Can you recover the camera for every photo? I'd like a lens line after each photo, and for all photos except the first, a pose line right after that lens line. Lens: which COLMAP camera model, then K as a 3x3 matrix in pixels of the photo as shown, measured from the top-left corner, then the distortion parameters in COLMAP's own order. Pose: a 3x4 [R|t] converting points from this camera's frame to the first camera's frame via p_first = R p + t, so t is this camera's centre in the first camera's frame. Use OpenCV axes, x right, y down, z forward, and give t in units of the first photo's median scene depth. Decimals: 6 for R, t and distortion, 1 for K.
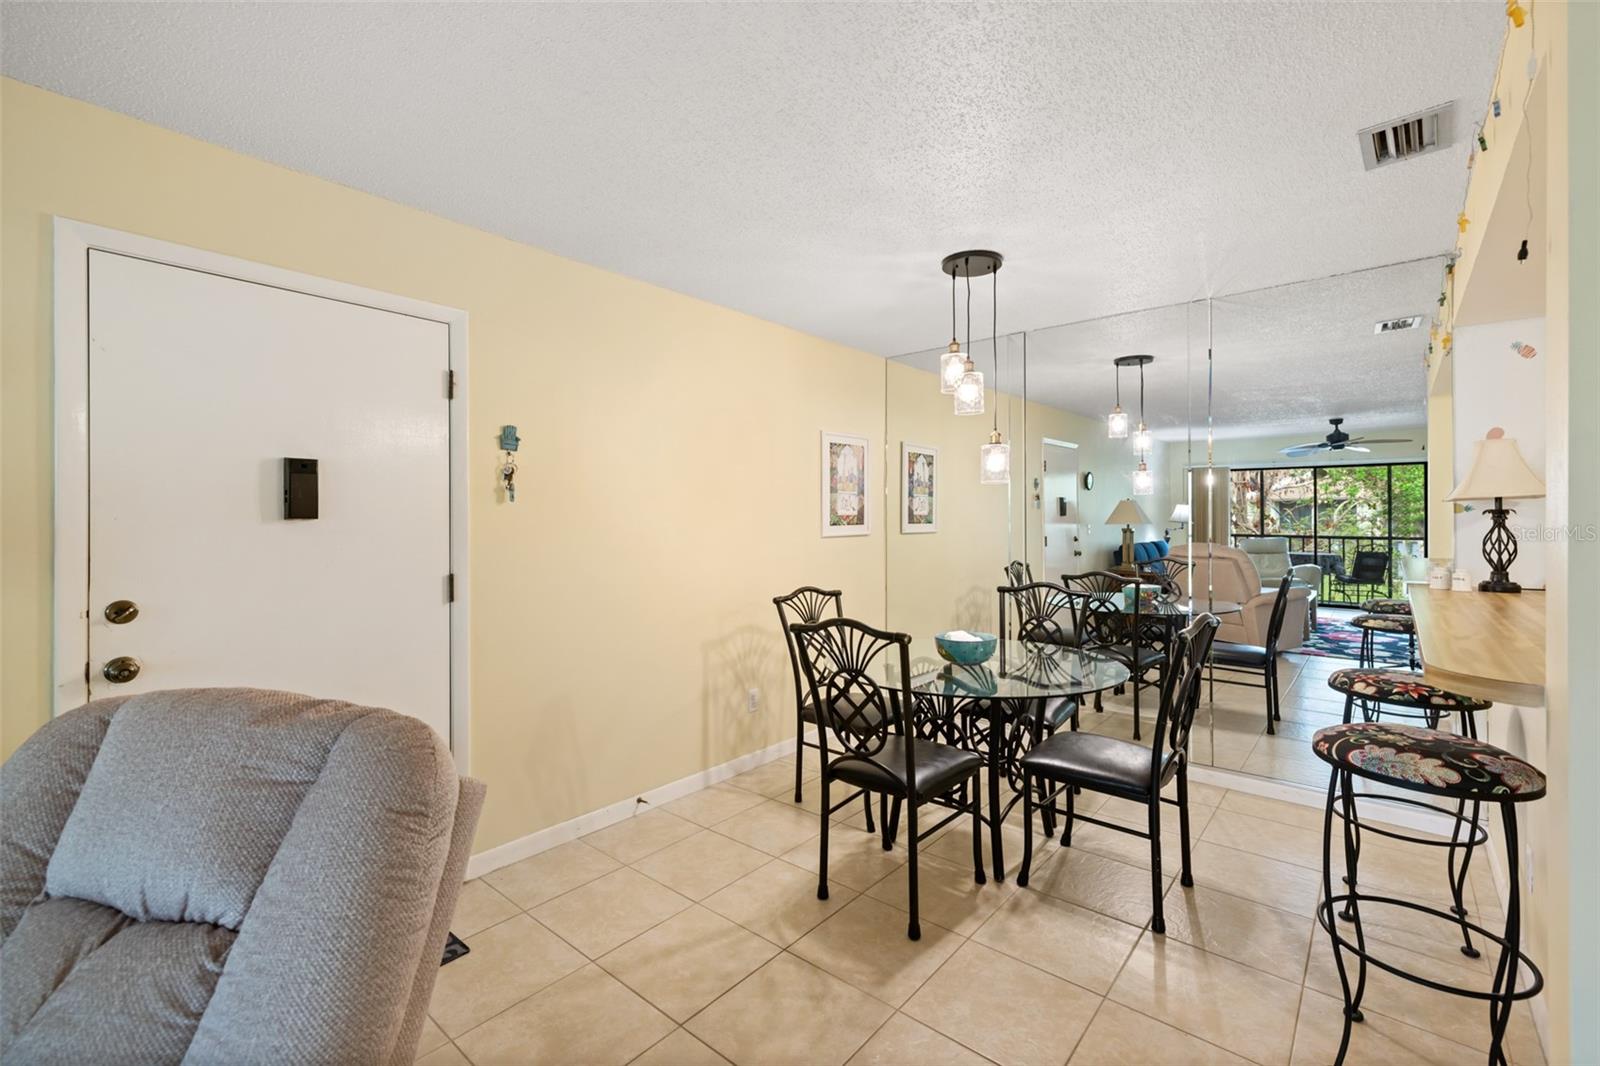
lens RADIAL K [[687.0, 0, 803.5], [0, 687.0, 519.5], [0, 0, 1]] dist [0.003832, 0.000419]
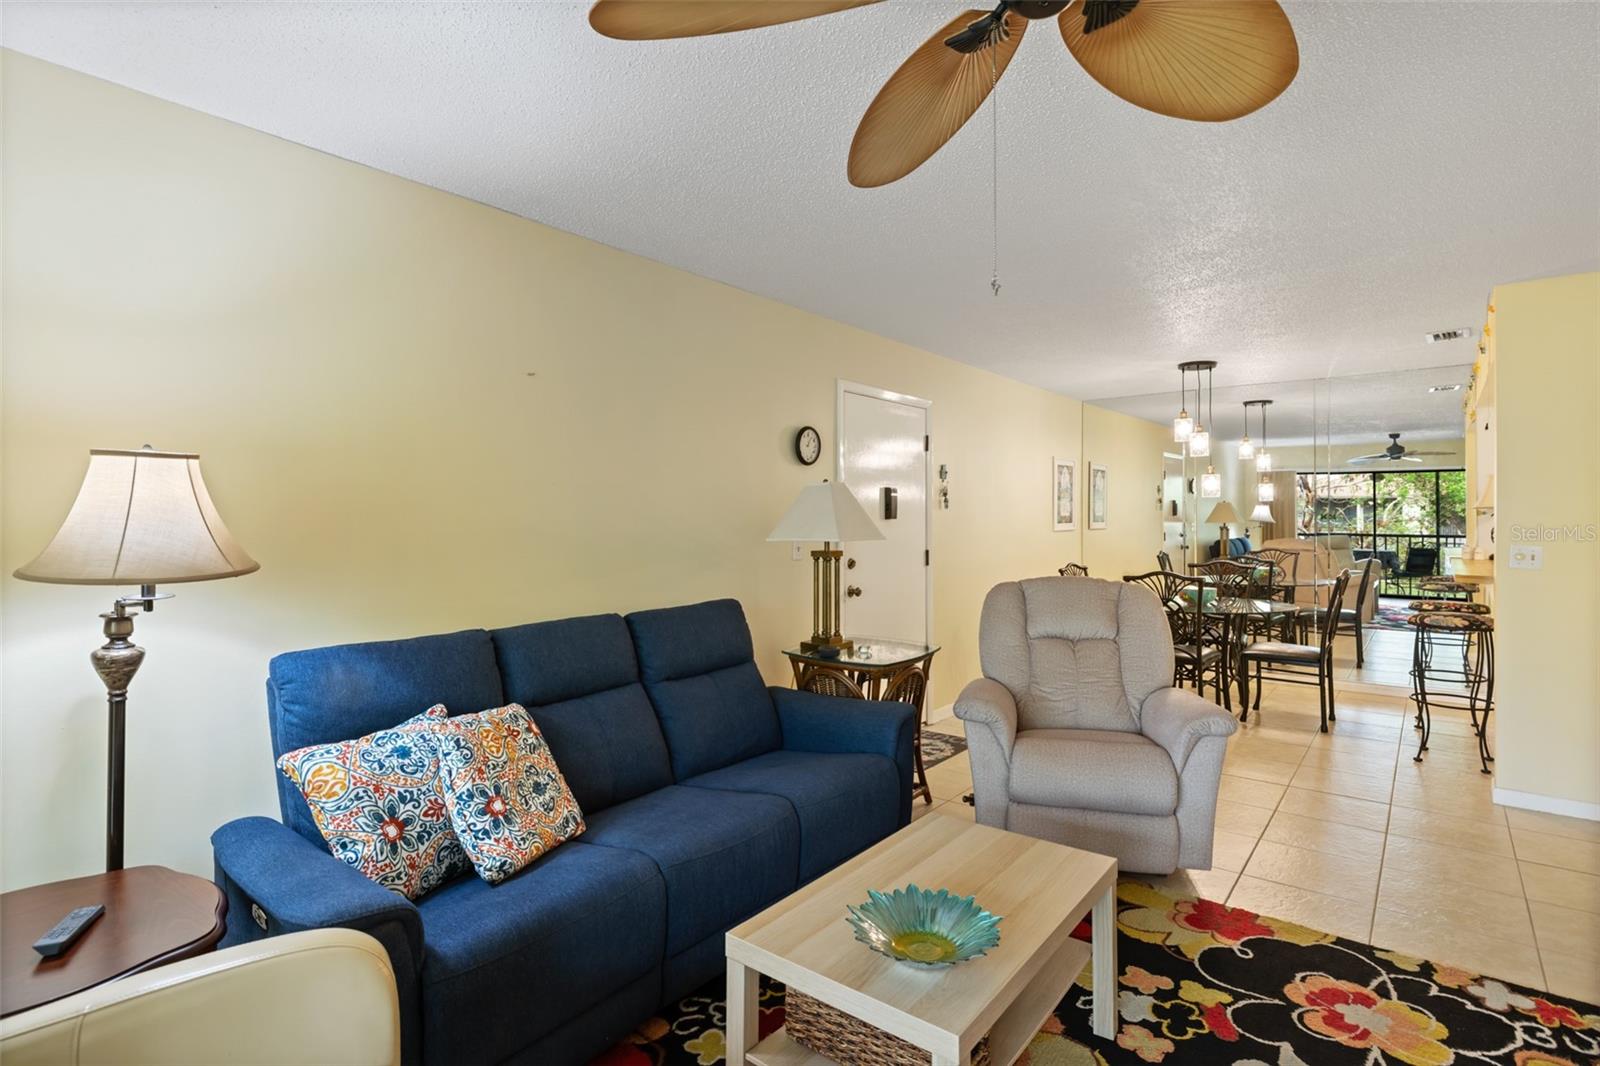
lens RADIAL K [[797.2, 0, 813.1], [0, 797.2, 513.0], [0, 0, 1]] dist [0.003200, -0.000404]
pose [[0.999119, 0.000794, 0.041949, -0.440202], [-0.000506, 0.999976, -0.006886, -0.000663], [-0.041954, 0.006859, 0.999096, -0.511232]]
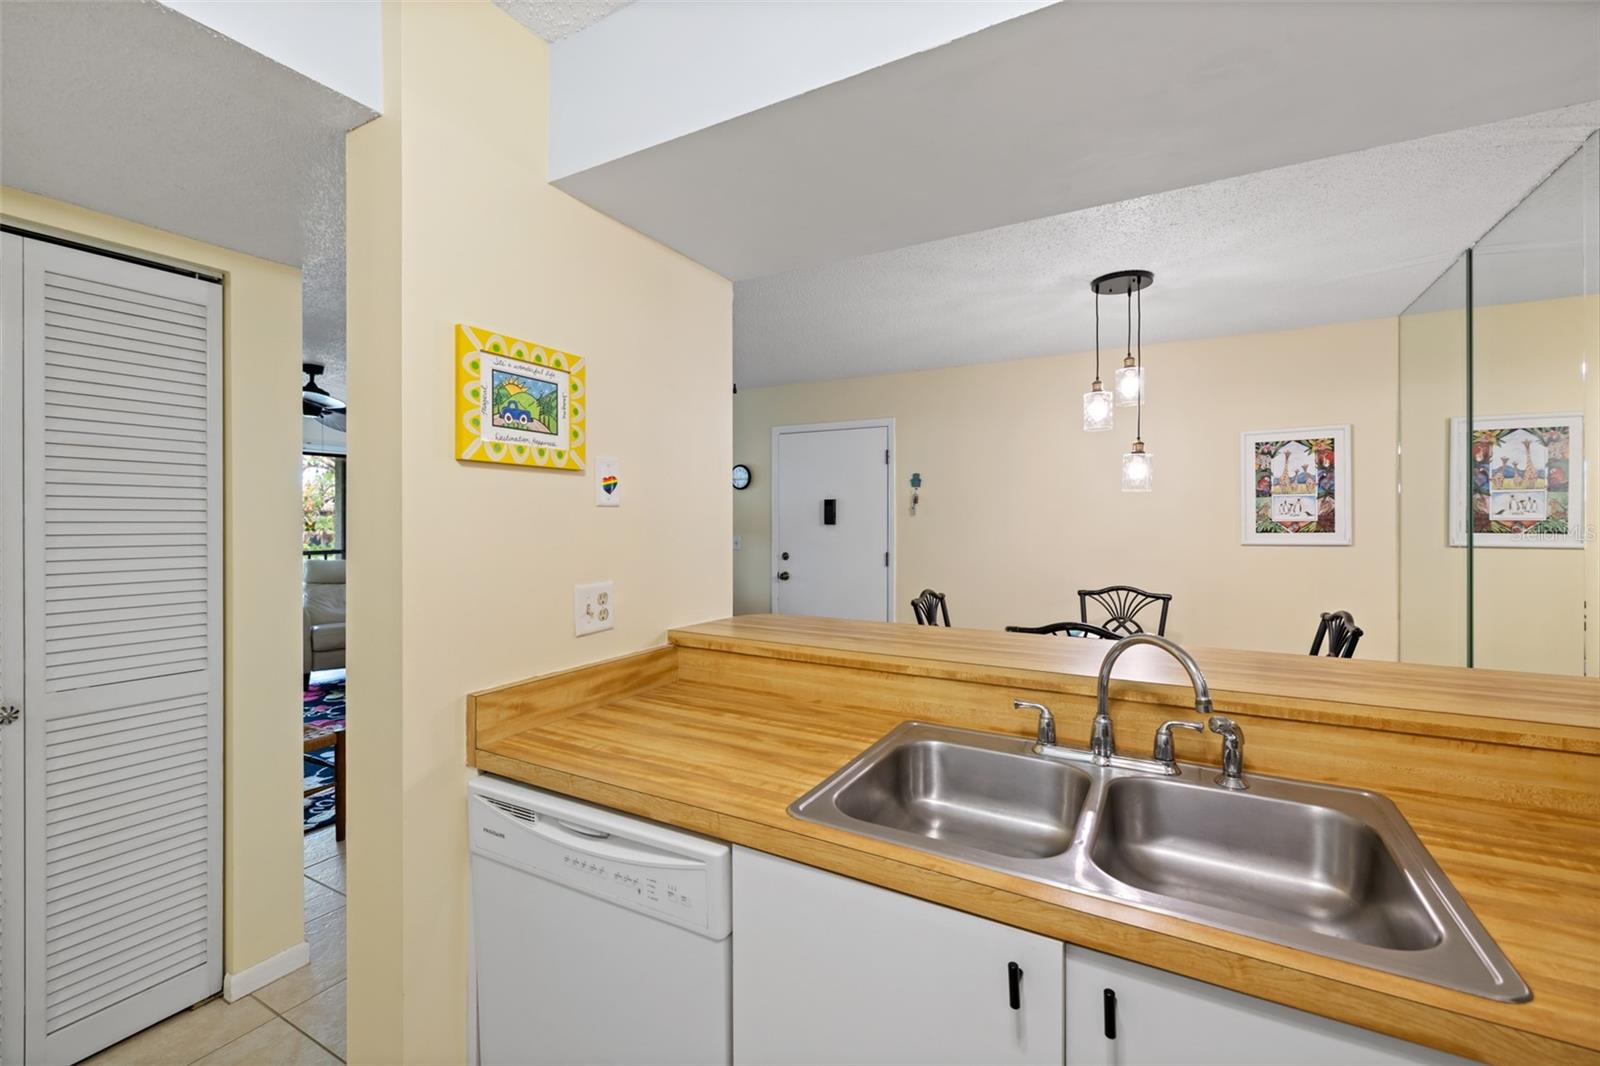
lens RADIAL K [[687.0, 0, 801.7], [0, 687.0, 525.8], [0, 0, 1]] dist [0.003832, 0.000419]
pose [[0.195074, 0.007882, -0.980757, 0.682543], [-0.000277, 0.999968, 0.007981, -0.006229], [0.980789, -0.001286, 0.195070, 0.183551]]
